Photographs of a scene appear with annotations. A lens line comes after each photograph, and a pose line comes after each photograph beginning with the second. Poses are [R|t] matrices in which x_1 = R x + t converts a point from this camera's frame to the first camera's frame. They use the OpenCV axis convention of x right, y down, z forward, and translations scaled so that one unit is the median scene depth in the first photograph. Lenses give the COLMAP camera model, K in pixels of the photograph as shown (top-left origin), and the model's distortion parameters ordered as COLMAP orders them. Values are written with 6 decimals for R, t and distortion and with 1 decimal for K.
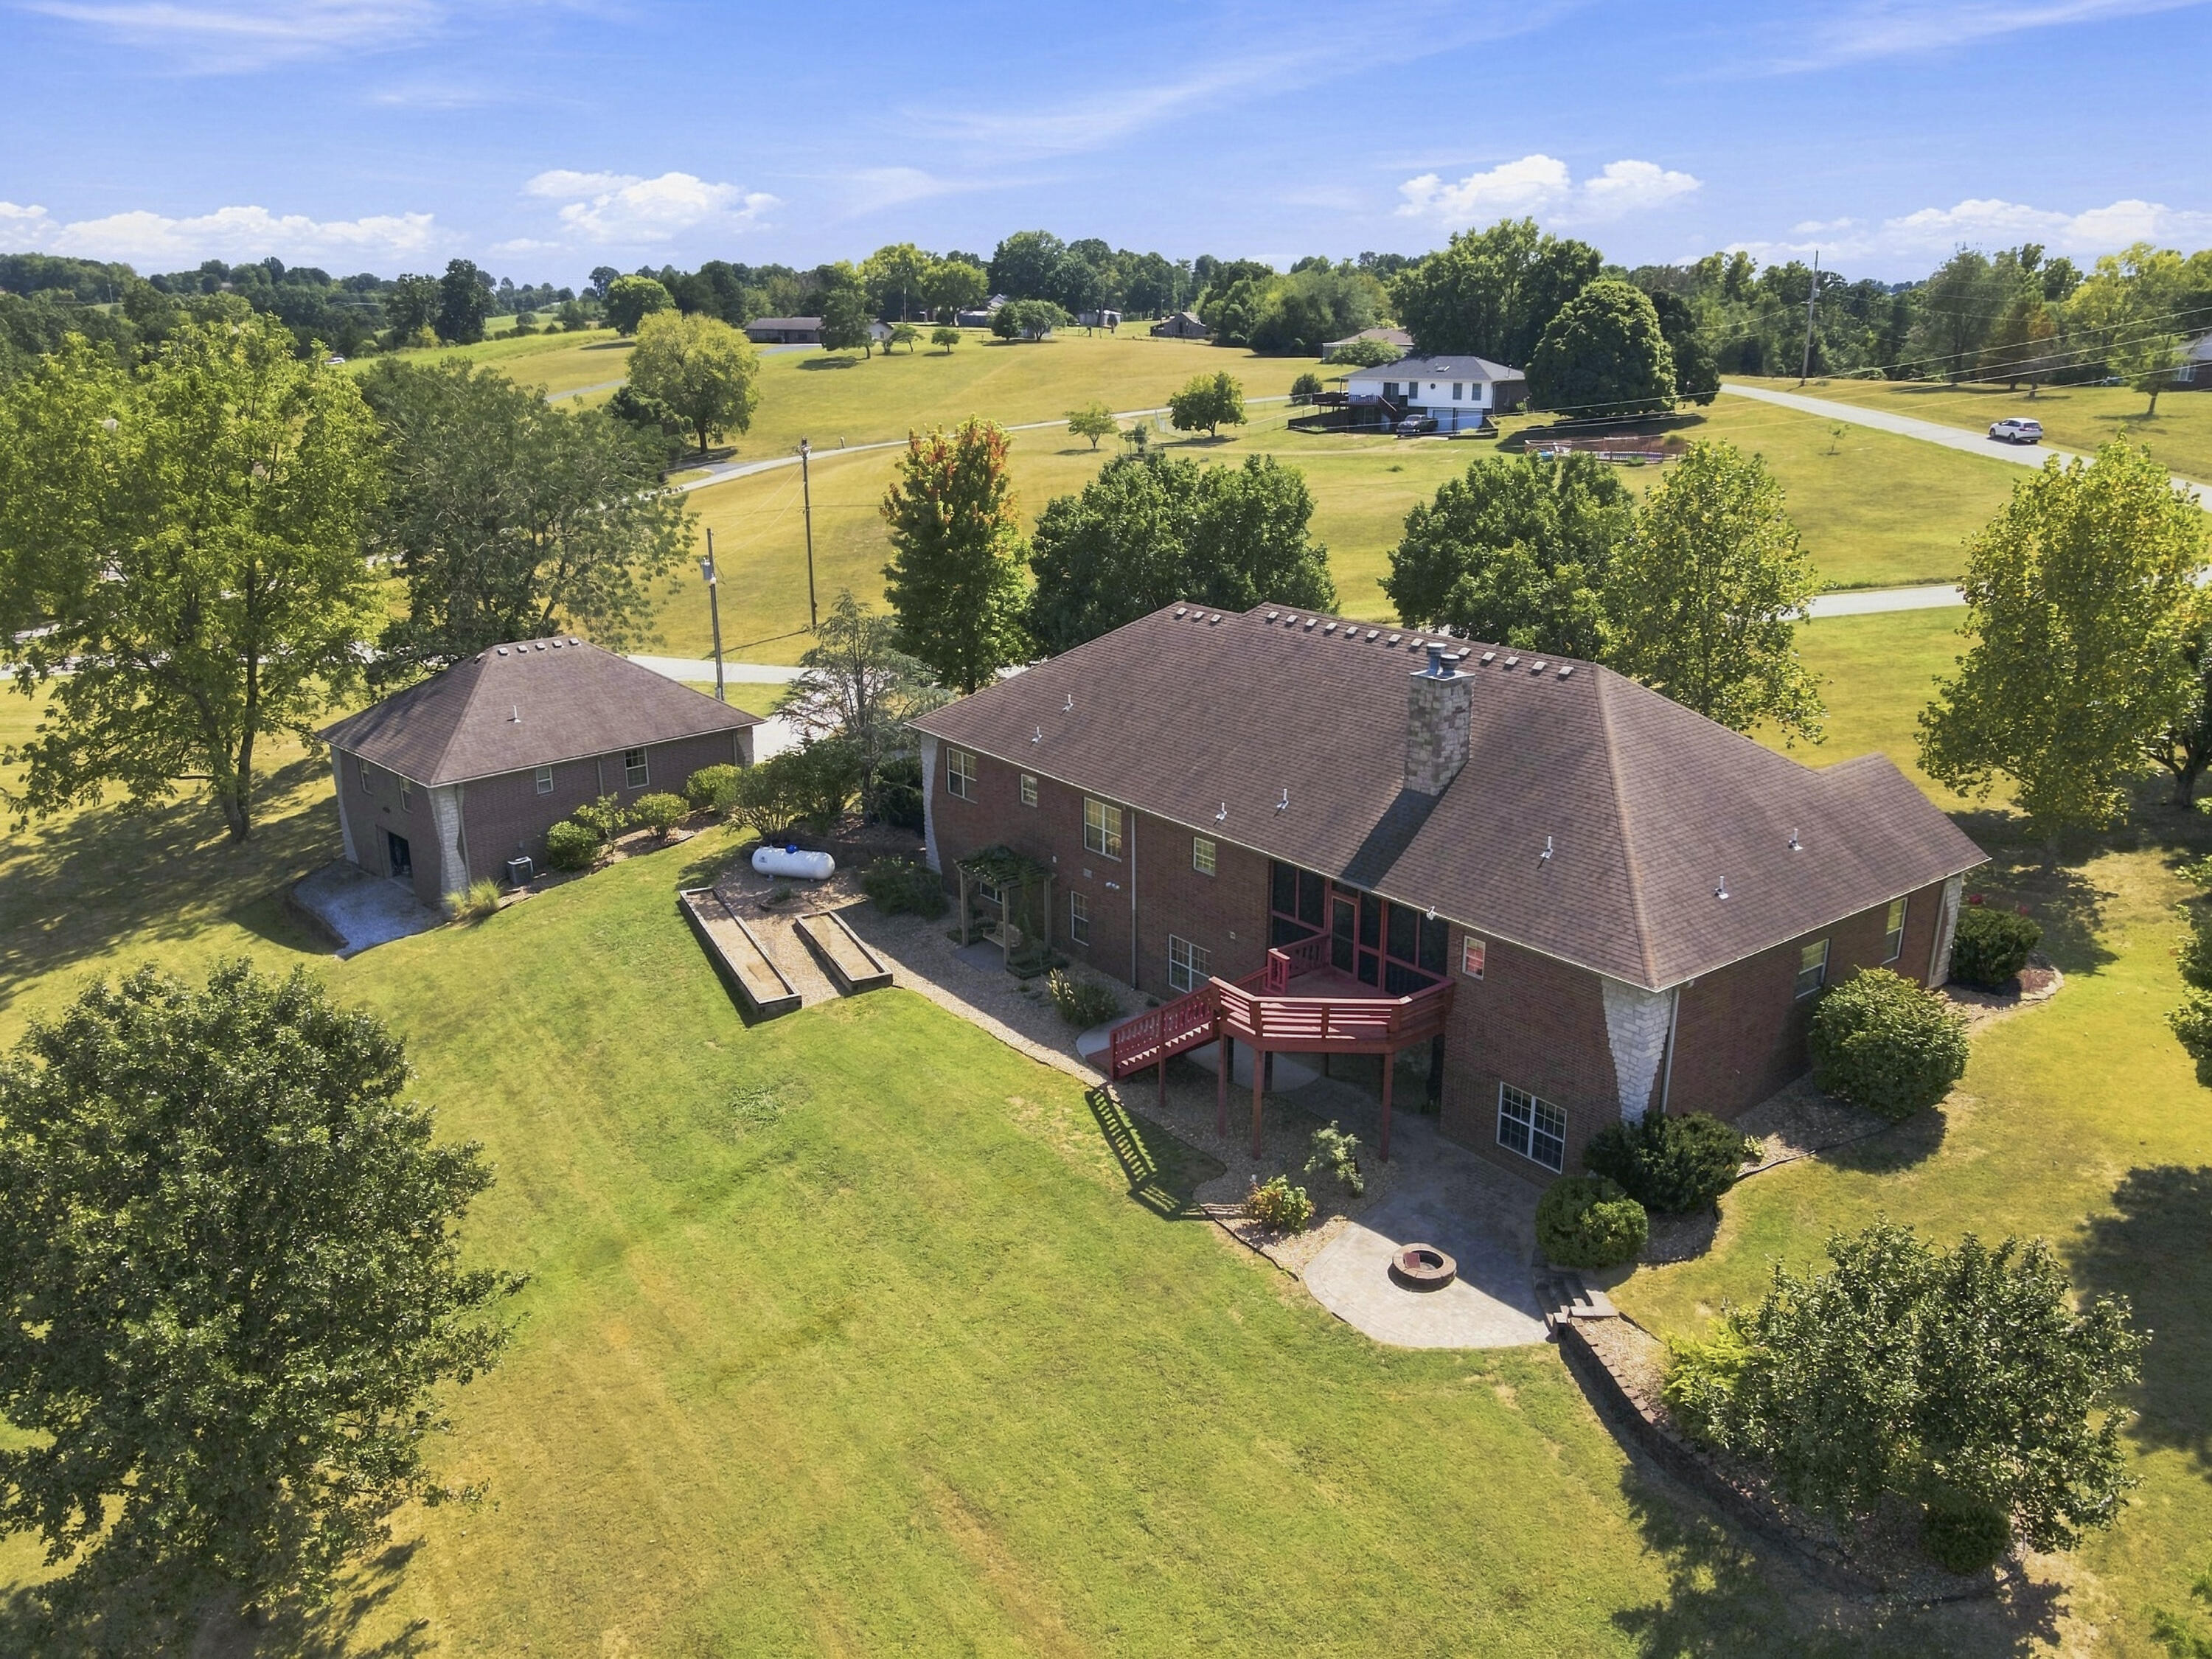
lens RADIAL K [[1607.6, 0, 1106.0], [0, 1607.6, 829.5], [0, 0, 1]] dist [-0.000055, 0.069518]
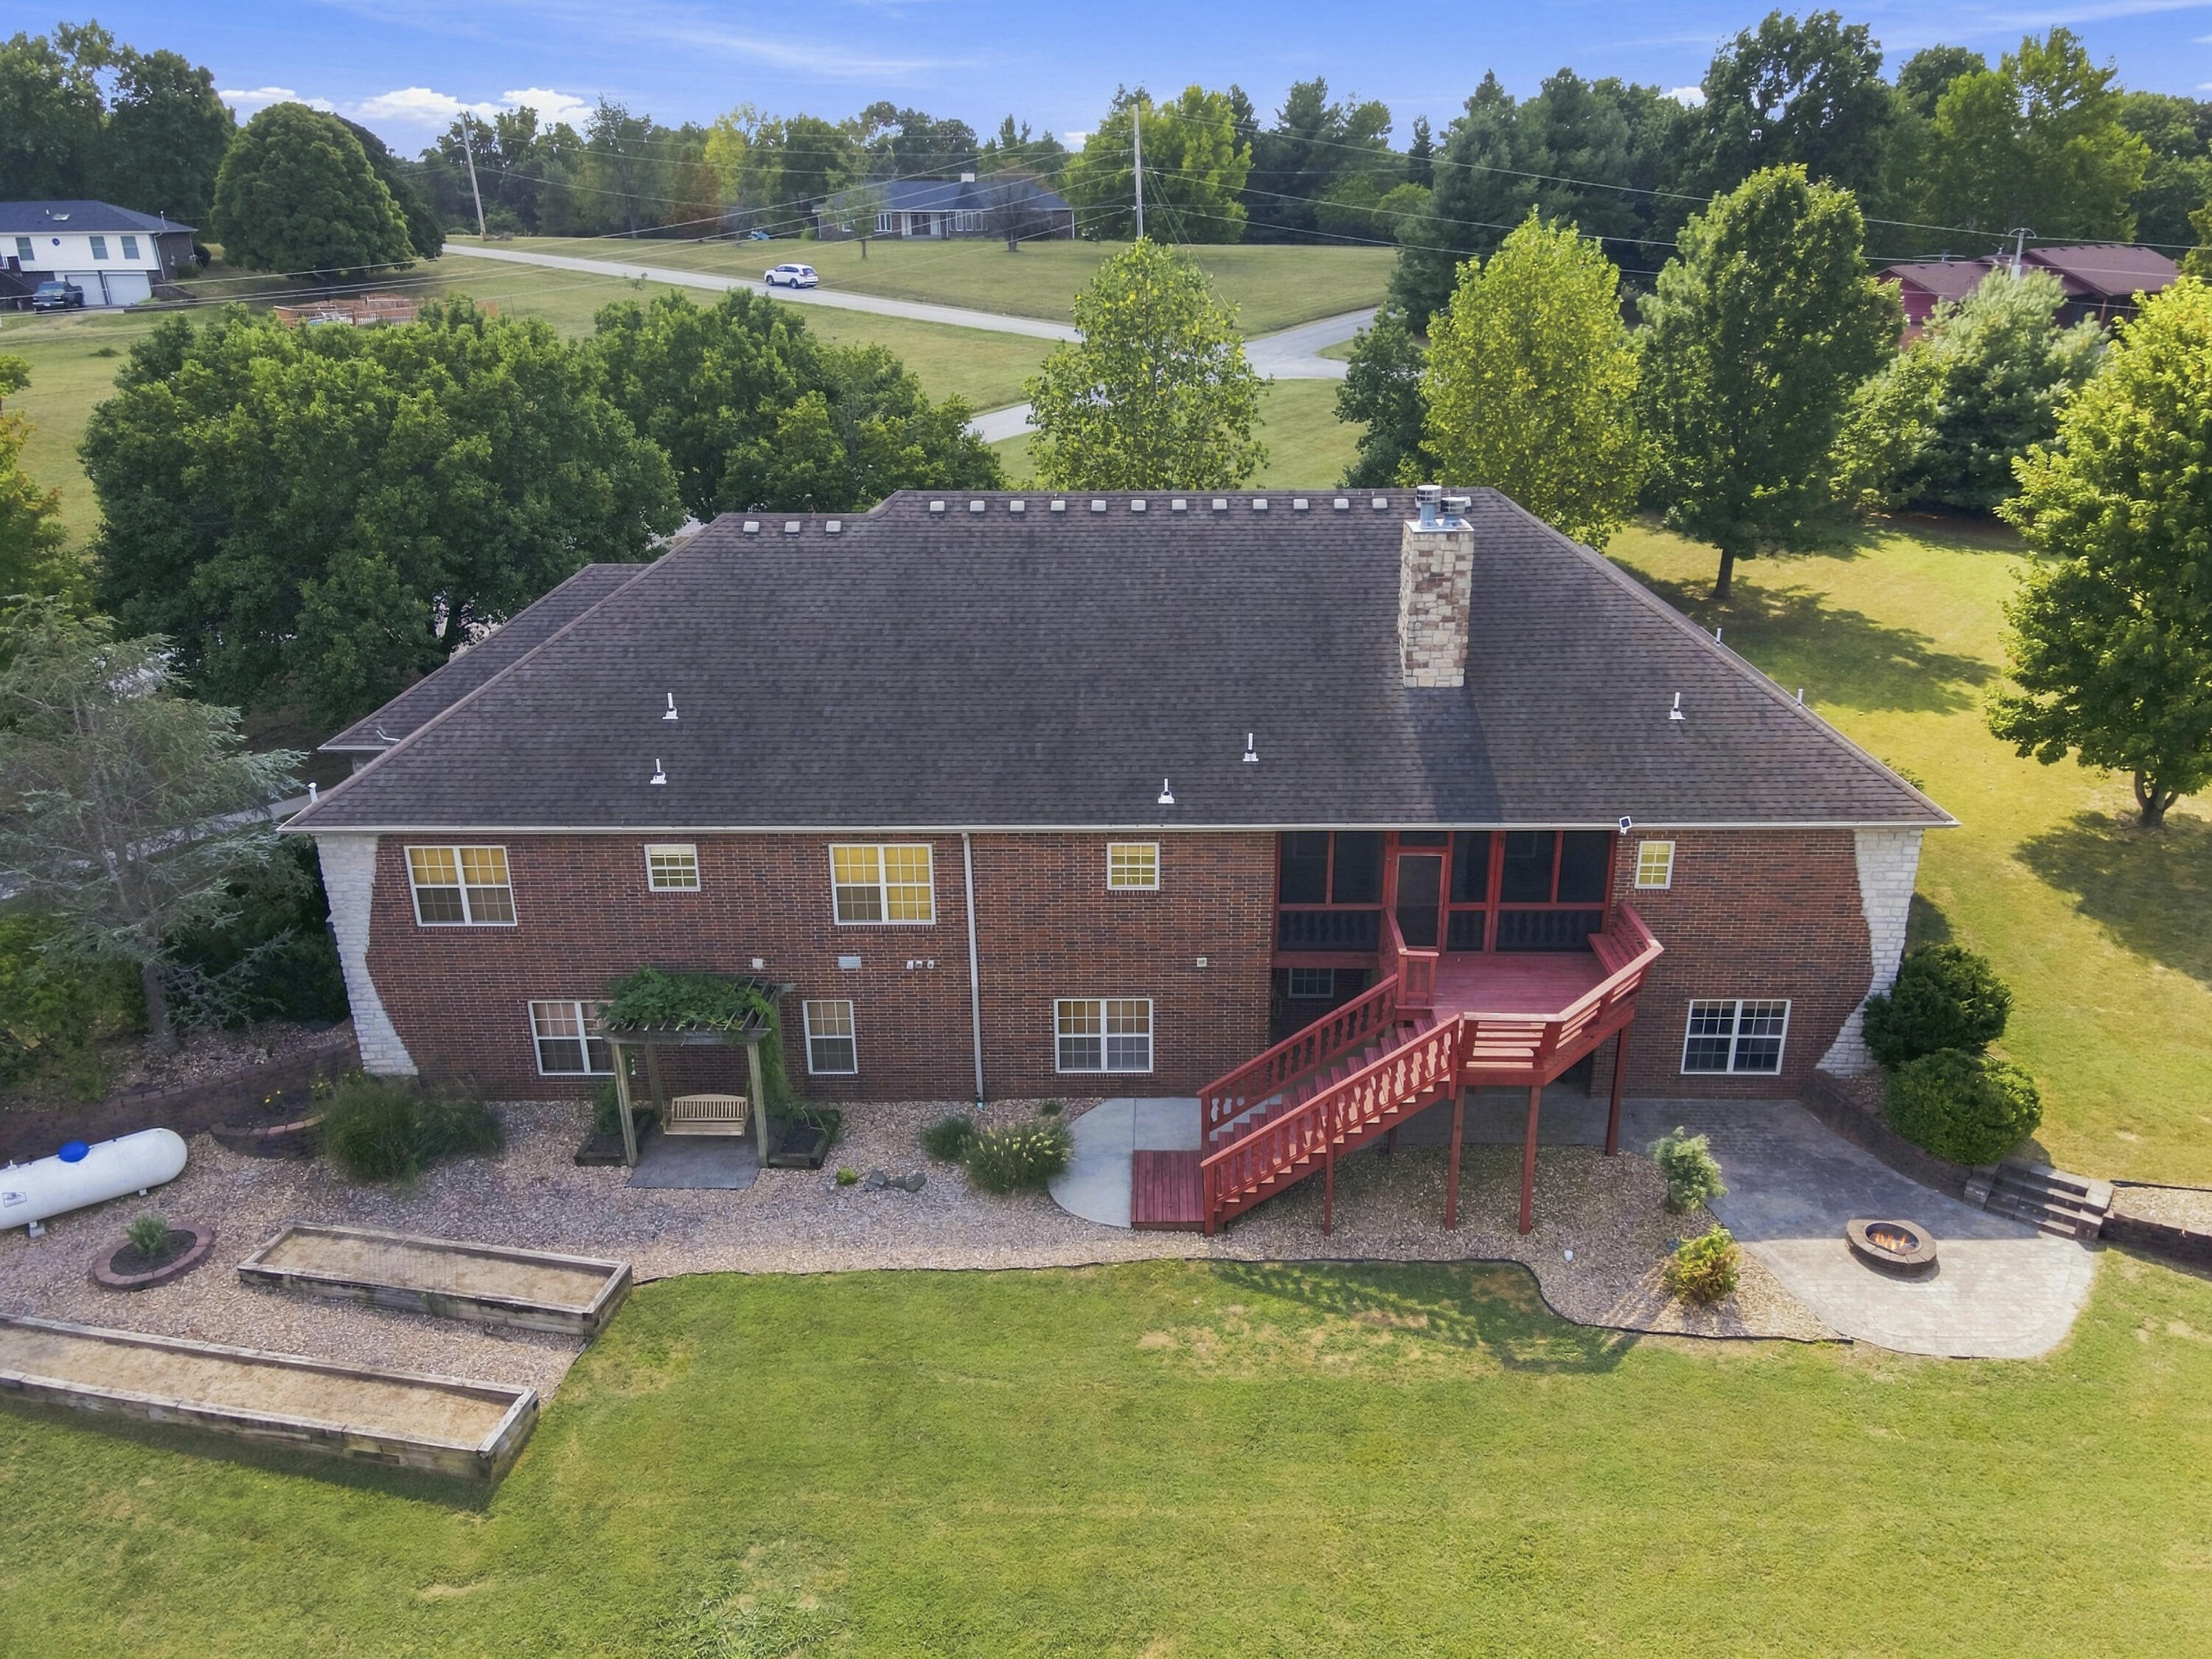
lens RADIAL K [[1607.6, 0, 1106.0], [0, 1607.6, 829.5], [0, 0, 1]] dist [-0.000055, 0.069518]
pose [[0.614722, -0.287799, 0.734363, -0.403482], [0.239157, 0.955233, 0.174165, -0.109617], [-0.751612, 0.068565, 0.656032, 0.541974]]
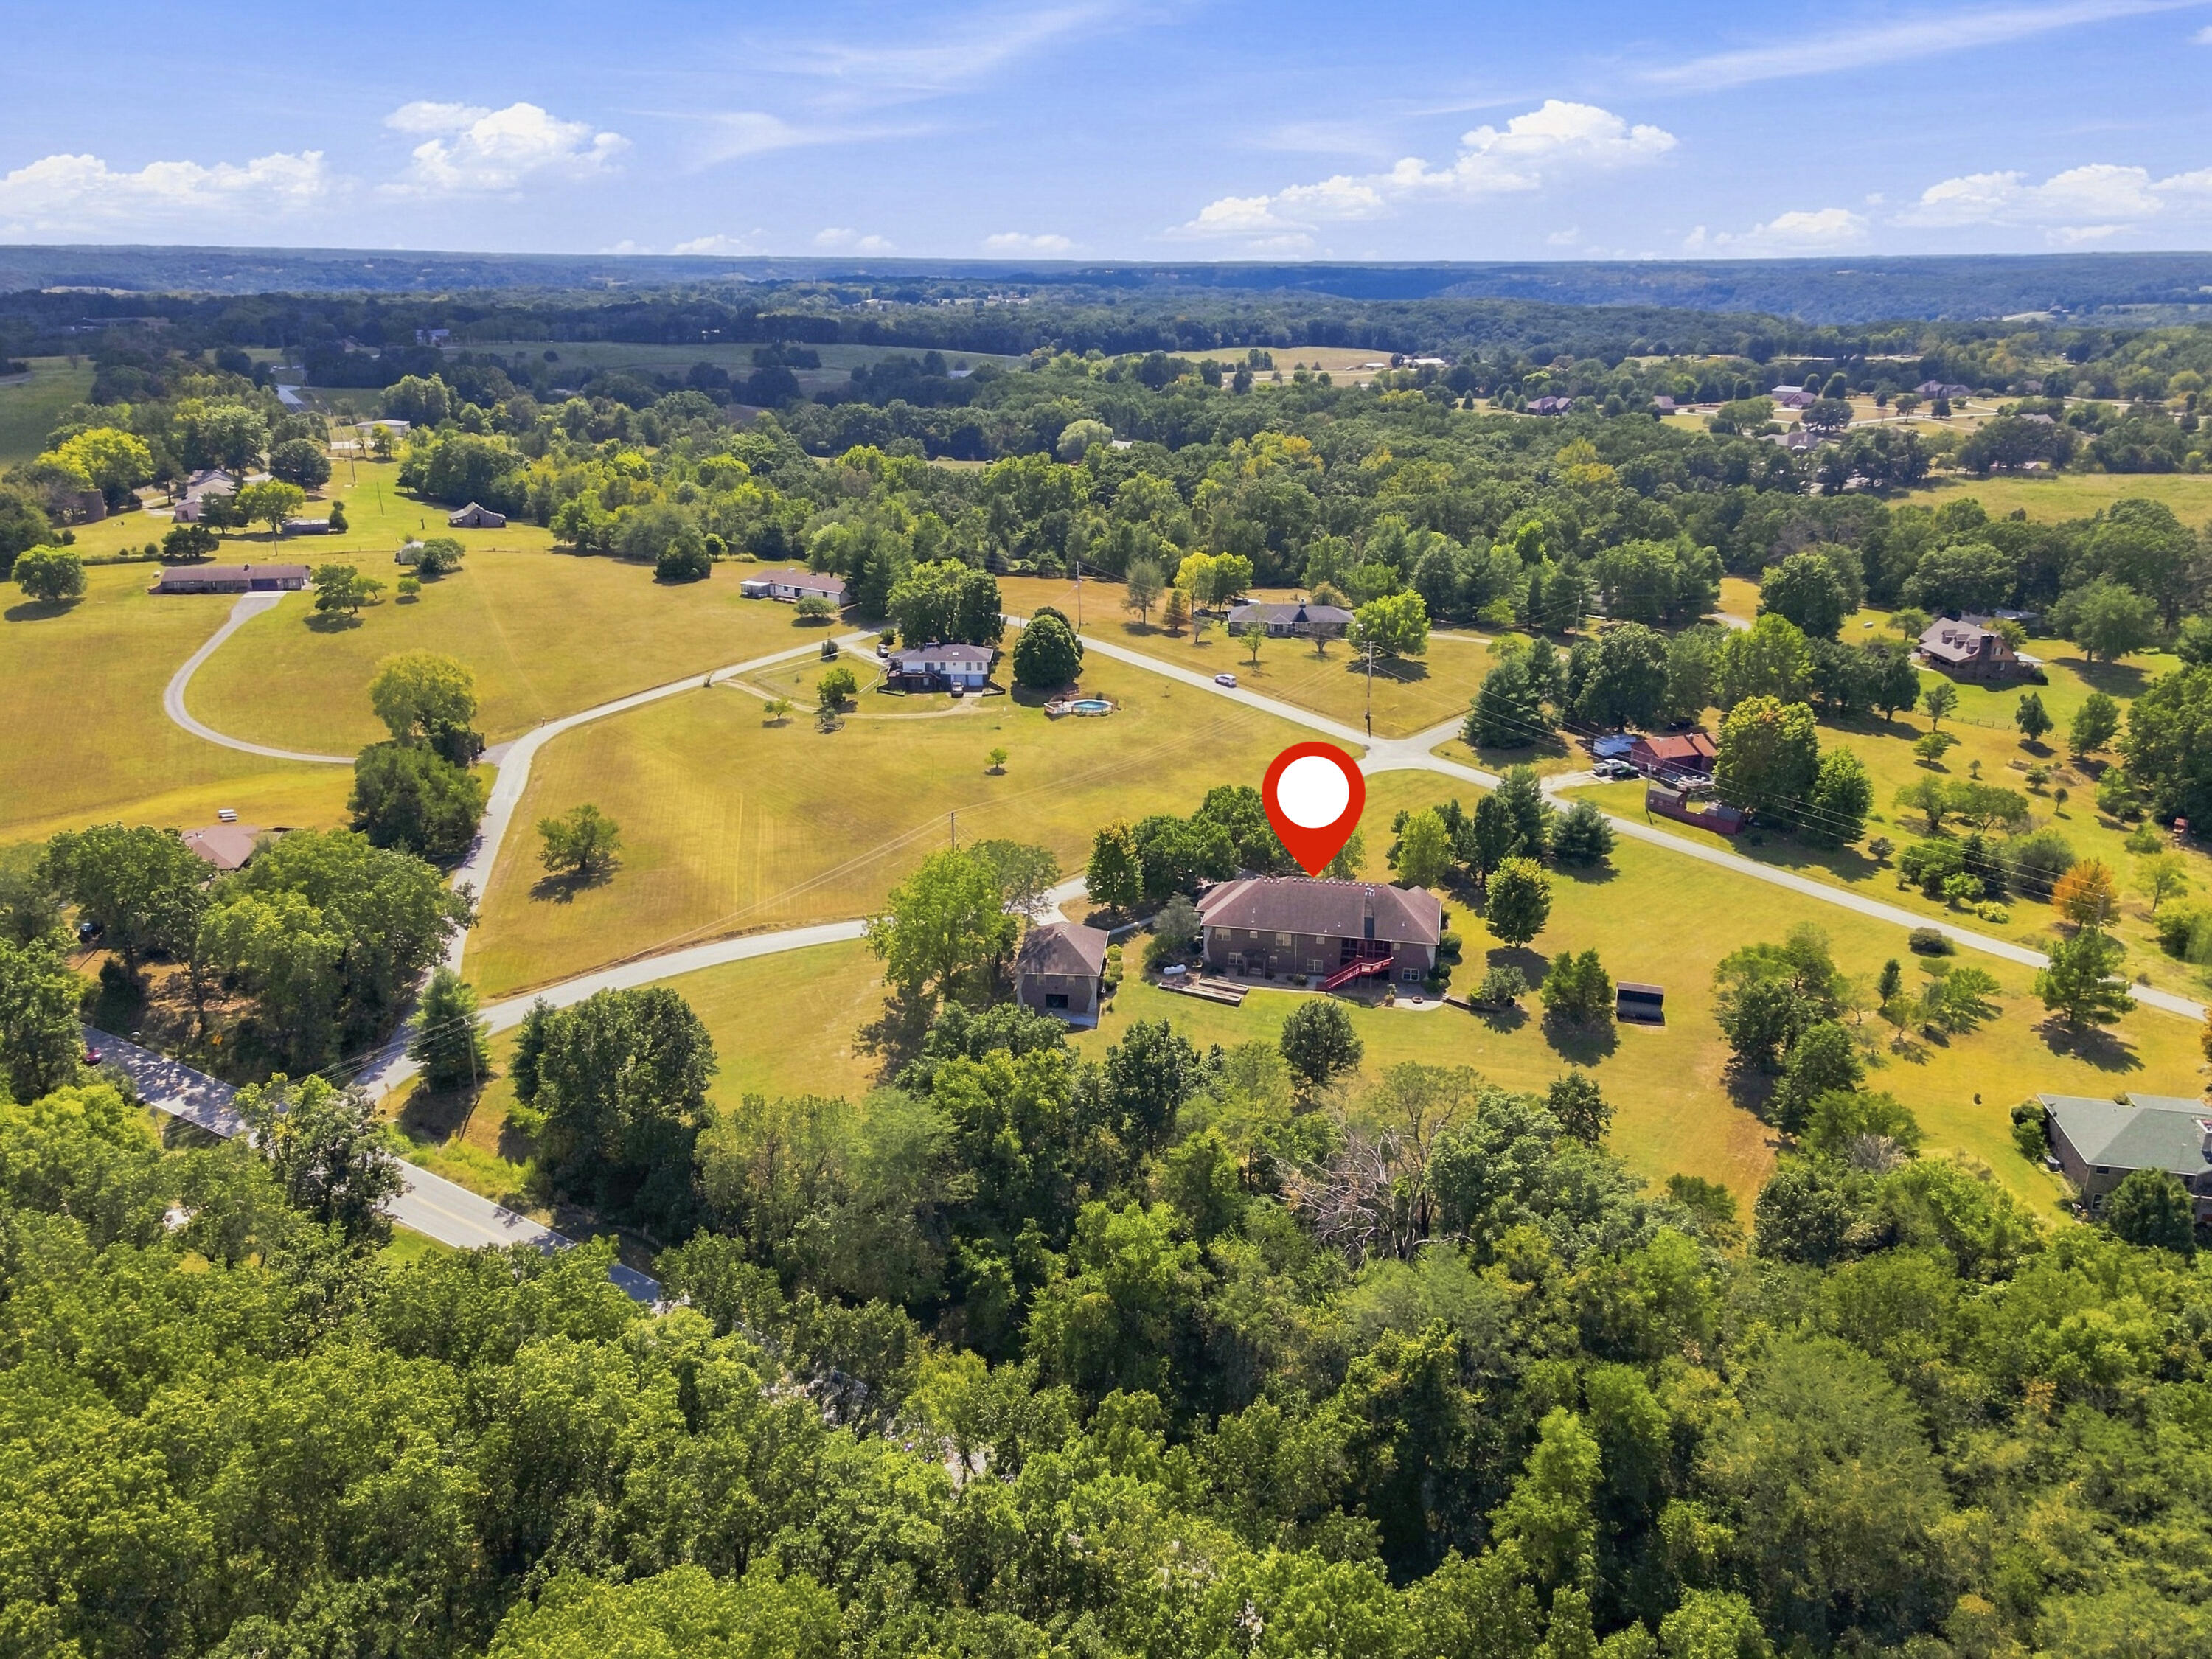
lens RADIAL K [[1607.6, 0, 1106.0], [0, 1607.6, 829.5], [0, 0, 1]] dist [-0.000055, 0.069518]
pose [[0.744474, -0.225460, 0.628432, -3.023438], [0.188525, 0.973941, 0.126081, -0.929891], [-0.640482, 0.024611, 0.767579, -2.025735]]
